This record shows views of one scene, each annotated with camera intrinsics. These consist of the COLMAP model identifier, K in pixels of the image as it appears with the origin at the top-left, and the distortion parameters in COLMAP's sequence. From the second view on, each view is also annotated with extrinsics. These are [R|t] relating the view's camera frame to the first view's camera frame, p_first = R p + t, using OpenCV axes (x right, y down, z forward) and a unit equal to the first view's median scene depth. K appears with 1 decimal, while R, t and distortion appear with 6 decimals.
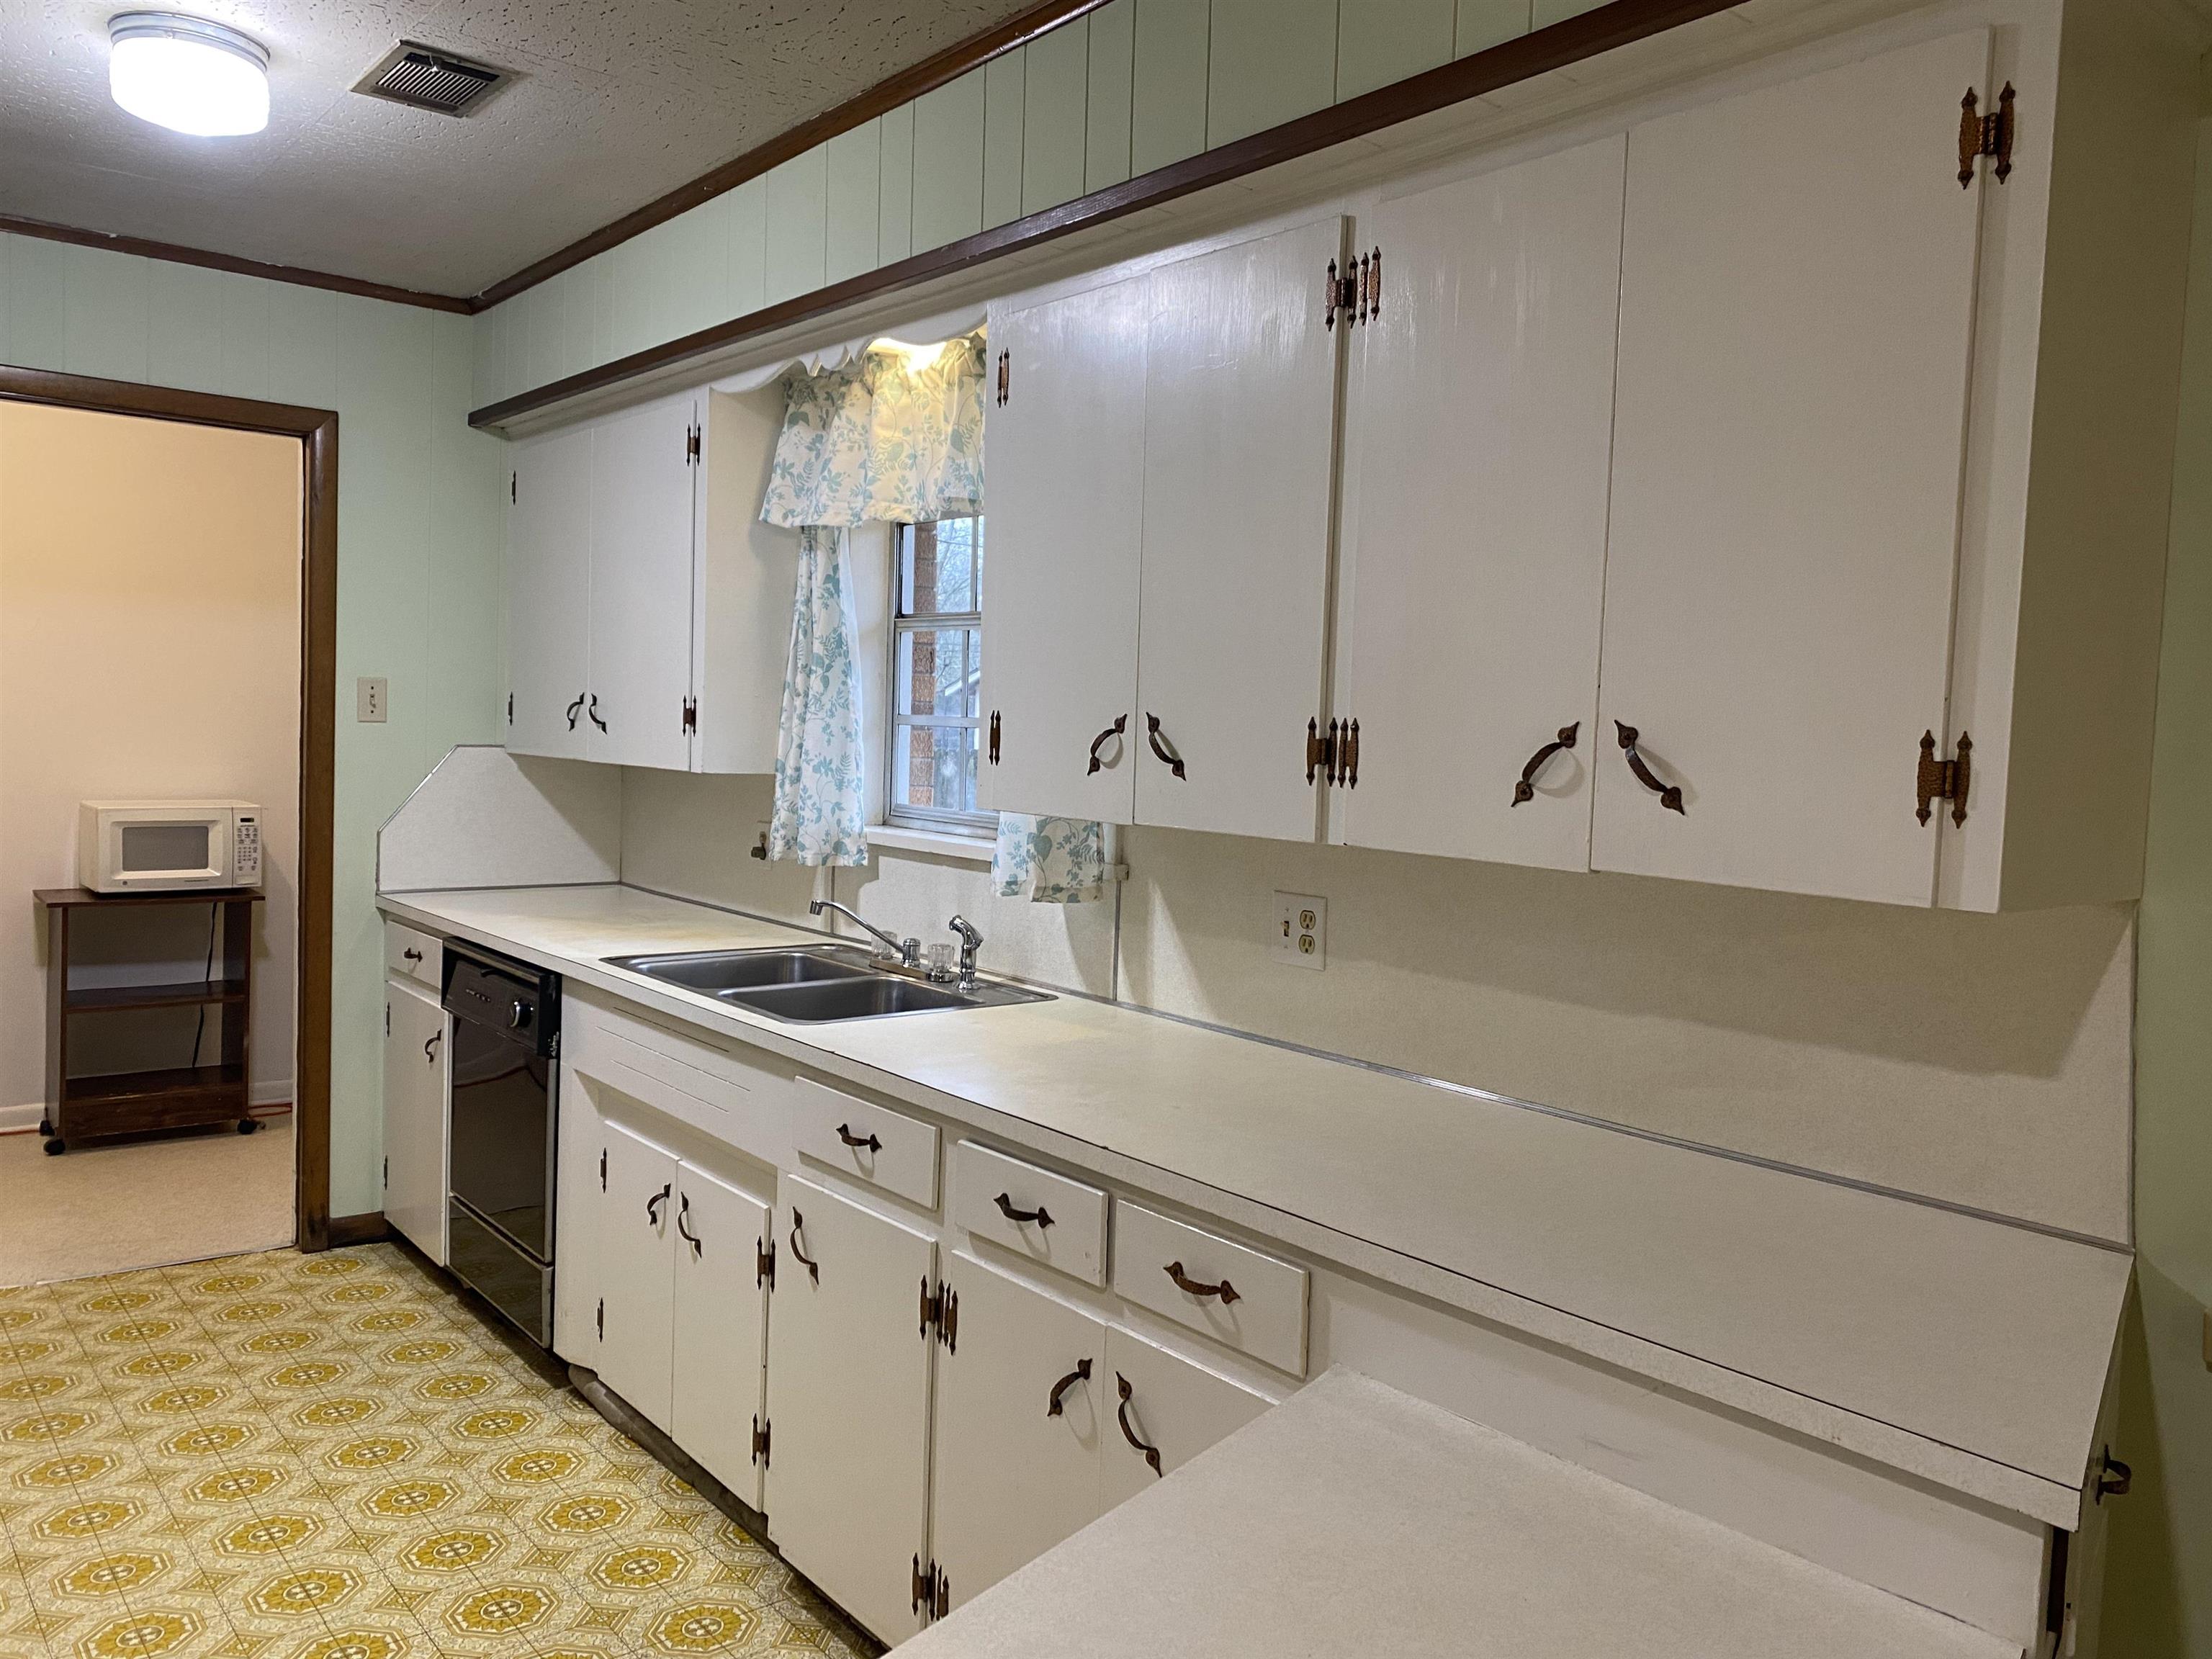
lens RADIAL K [[1685.7, 0, 1102.1], [0, 1685.7, 838.8], [0, 0, 1]] dist [0.024021, 0.002765]
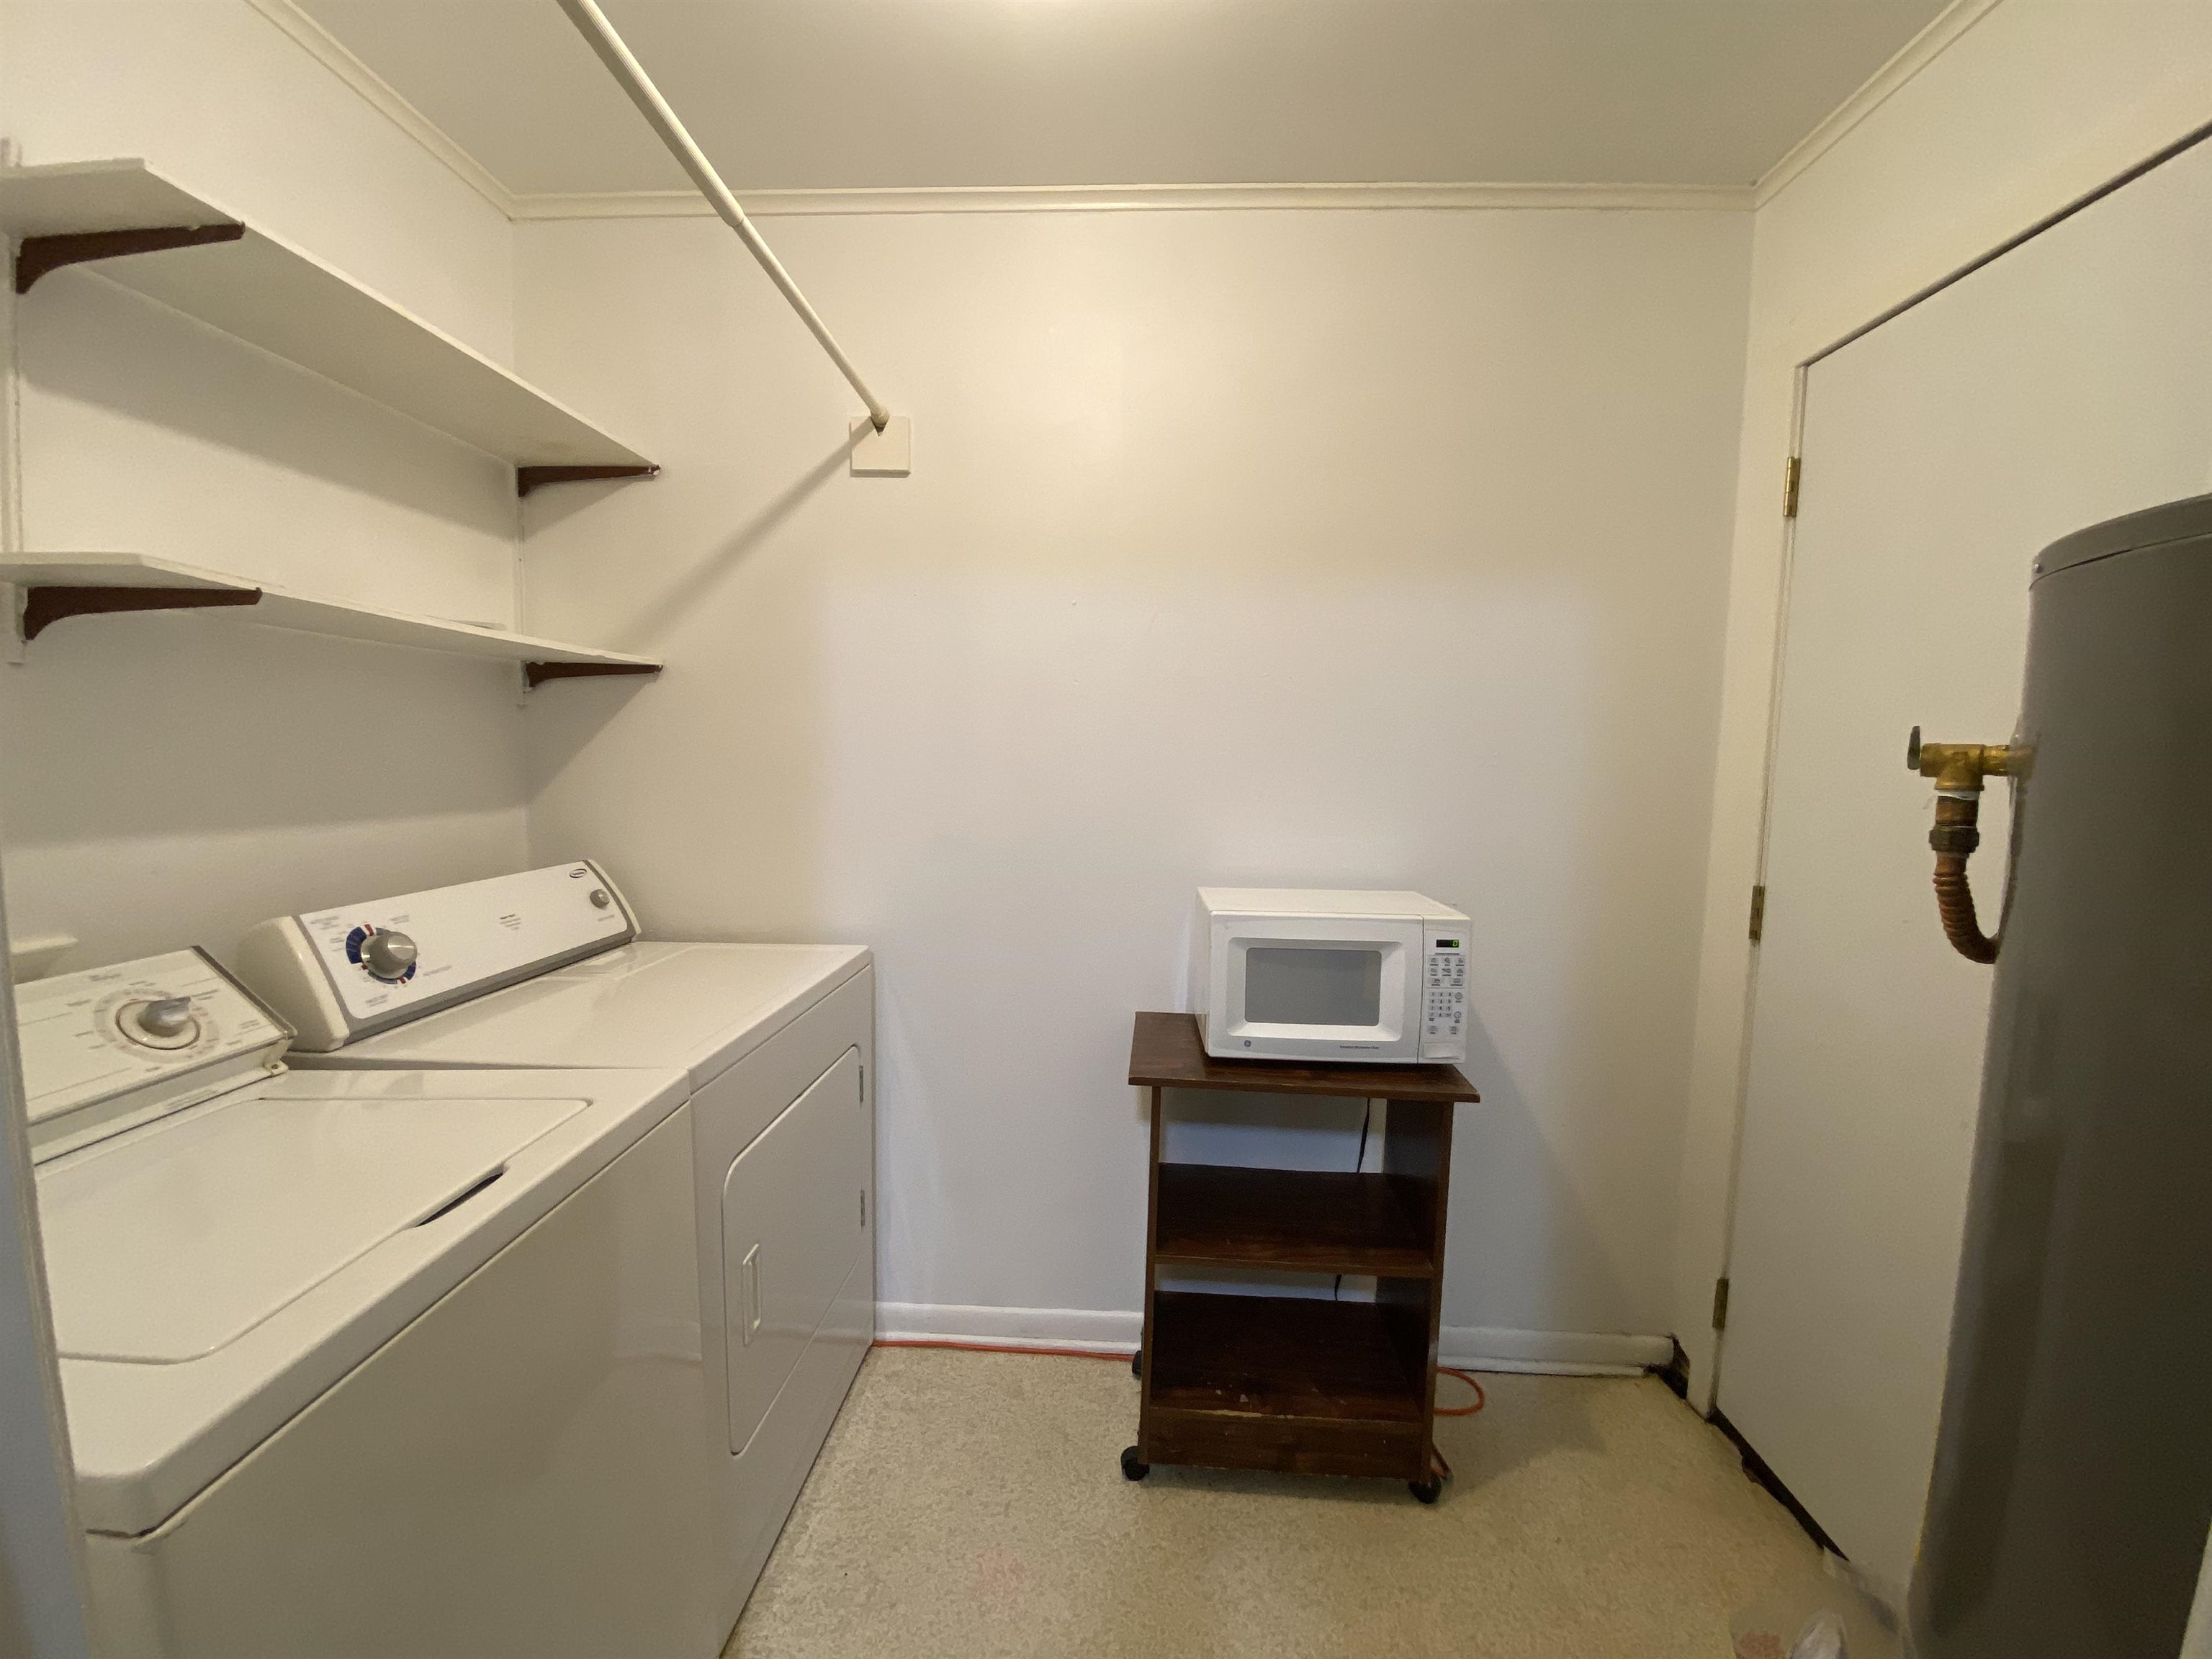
lens RADIAL K [[899.8, 0, 1080.7], [0, 899.8, 832.9], [0, 0, 1]] dist [-0.014685, -0.001425]
pose [[0.738448, 0.031299, -0.673584, -0.416622], [-0.029319, 0.999468, 0.014300, -0.049059], [0.673673, 0.009189, 0.738973, 0.741501]]
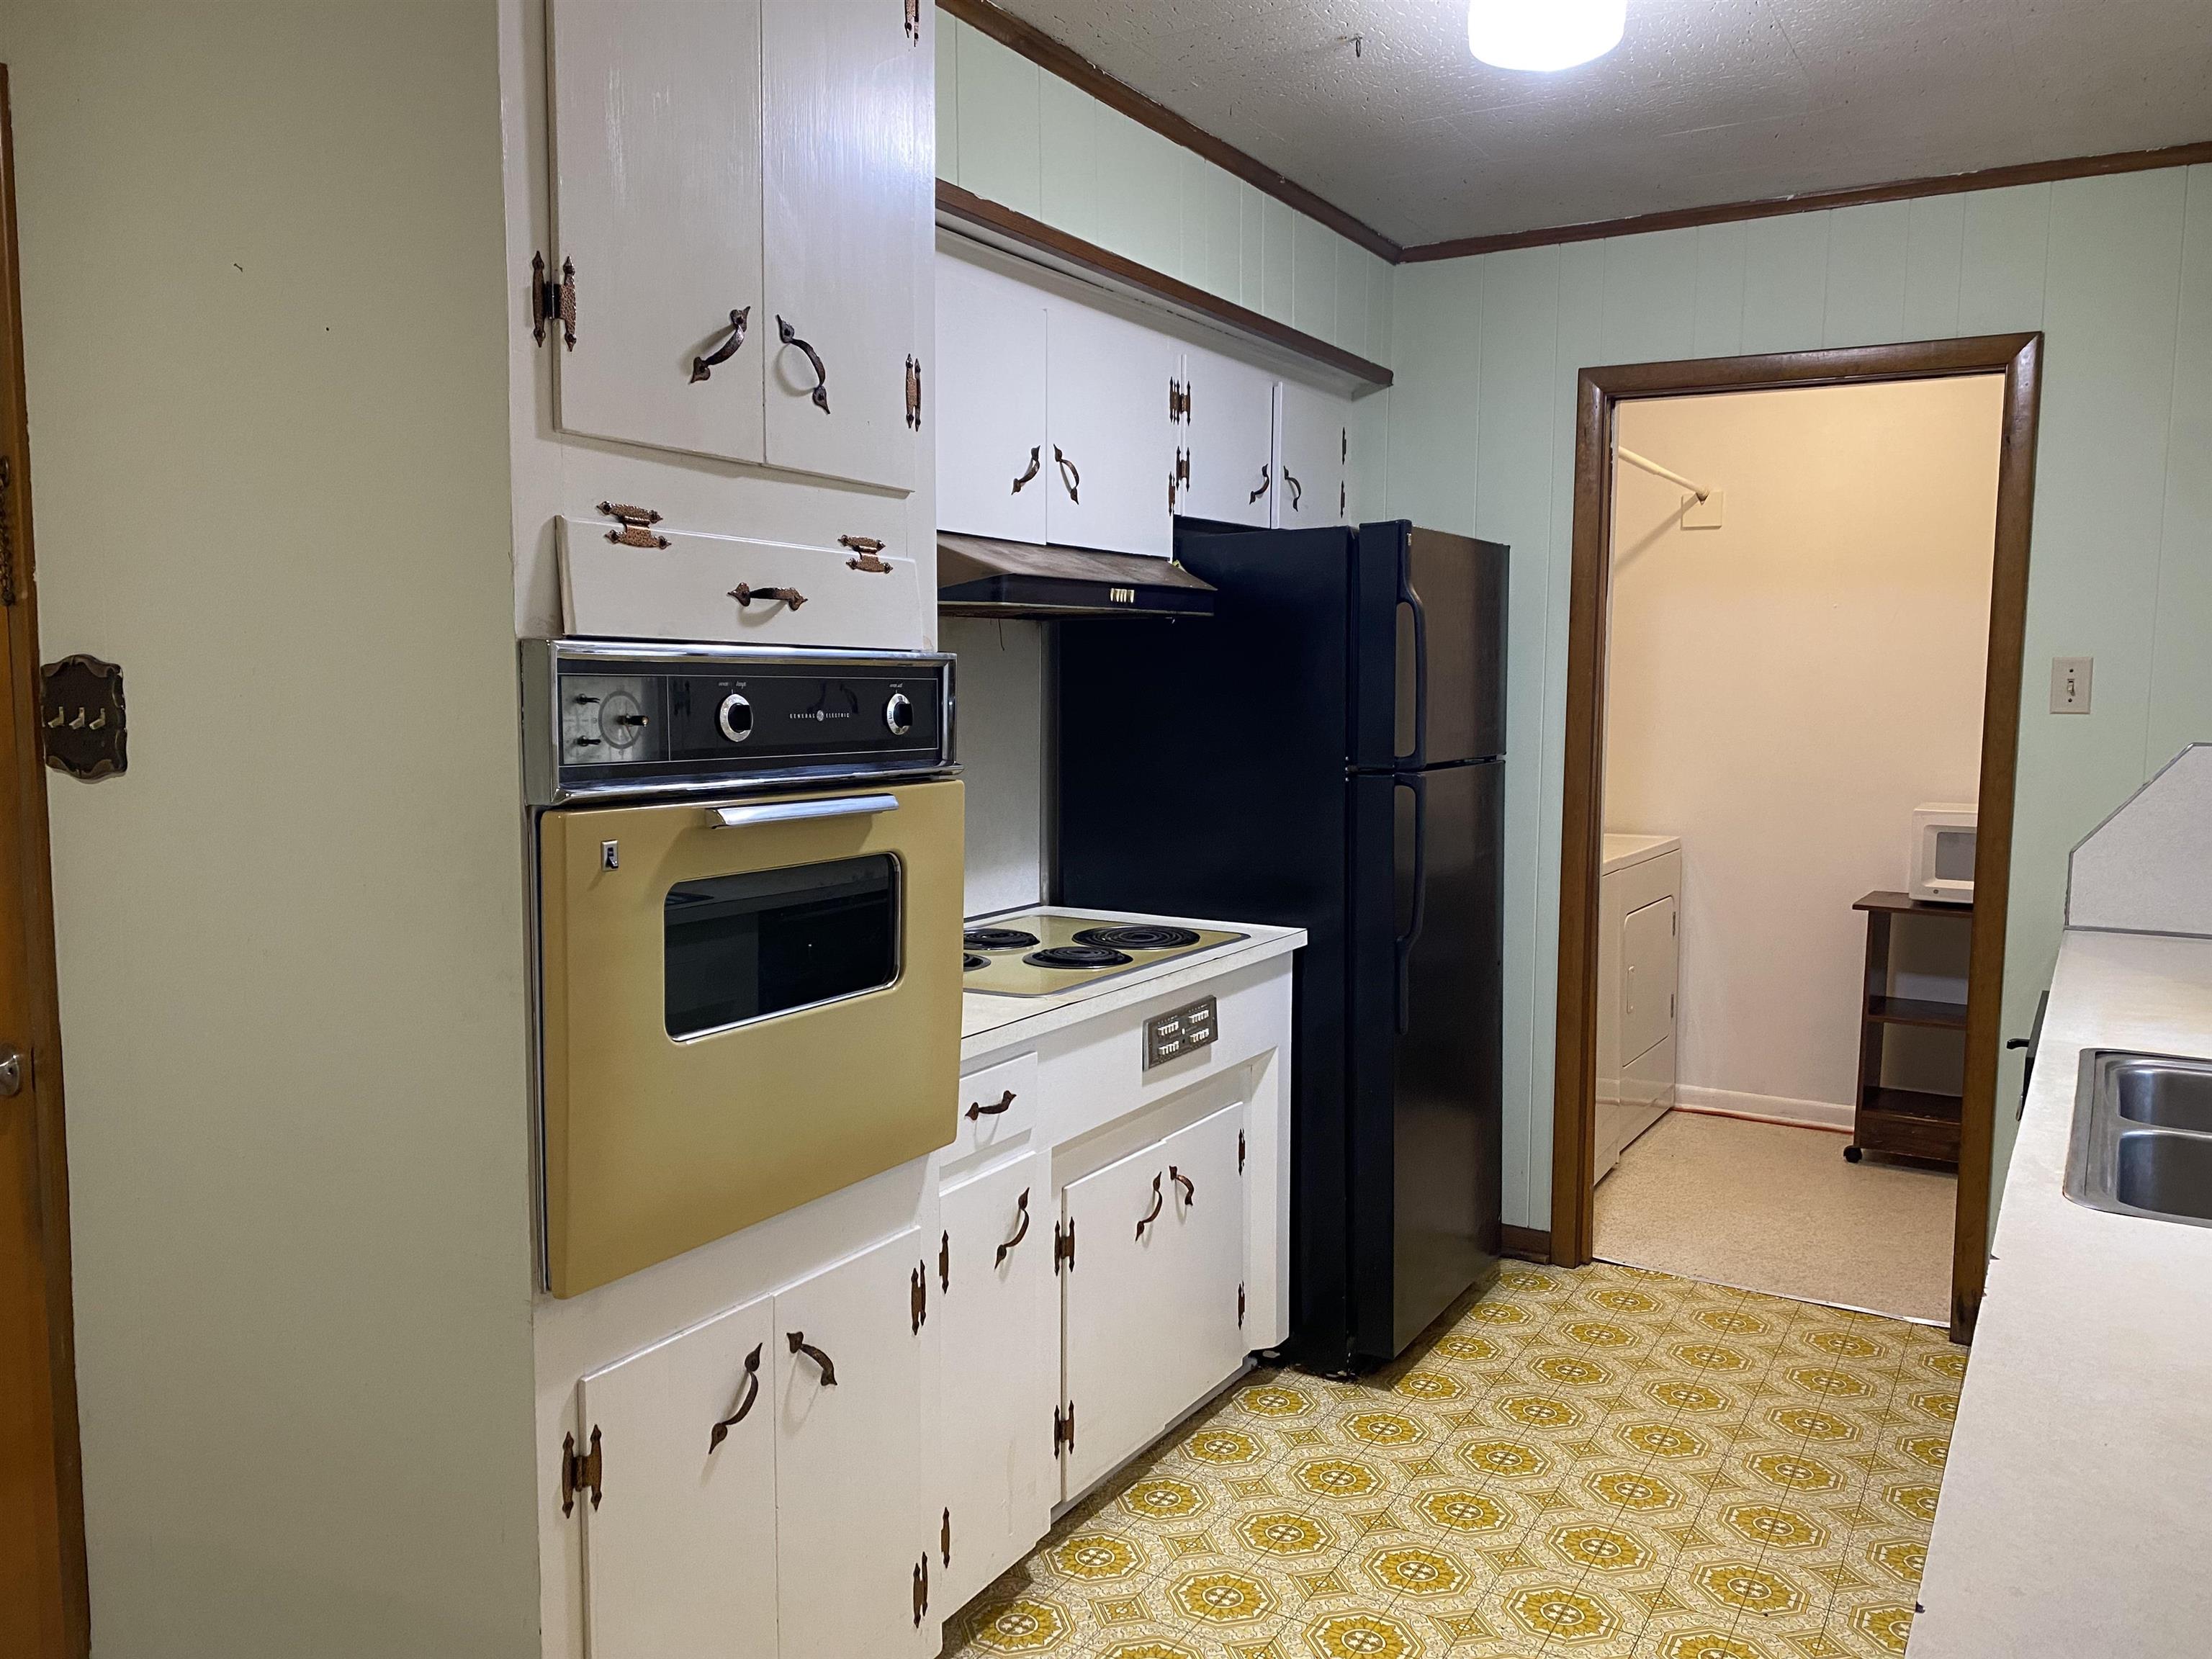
lens RADIAL K [[1685.7, 0, 1109.6], [0, 1685.7, 824.9], [0, 0, 1]] dist [0.024021, 0.002765]
pose [[0.341515, 0.045273, -0.938785, 0.145069], [-0.054387, 0.998117, 0.028349, -0.012250], [0.938302, 0.041376, 0.343334, 0.254624]]
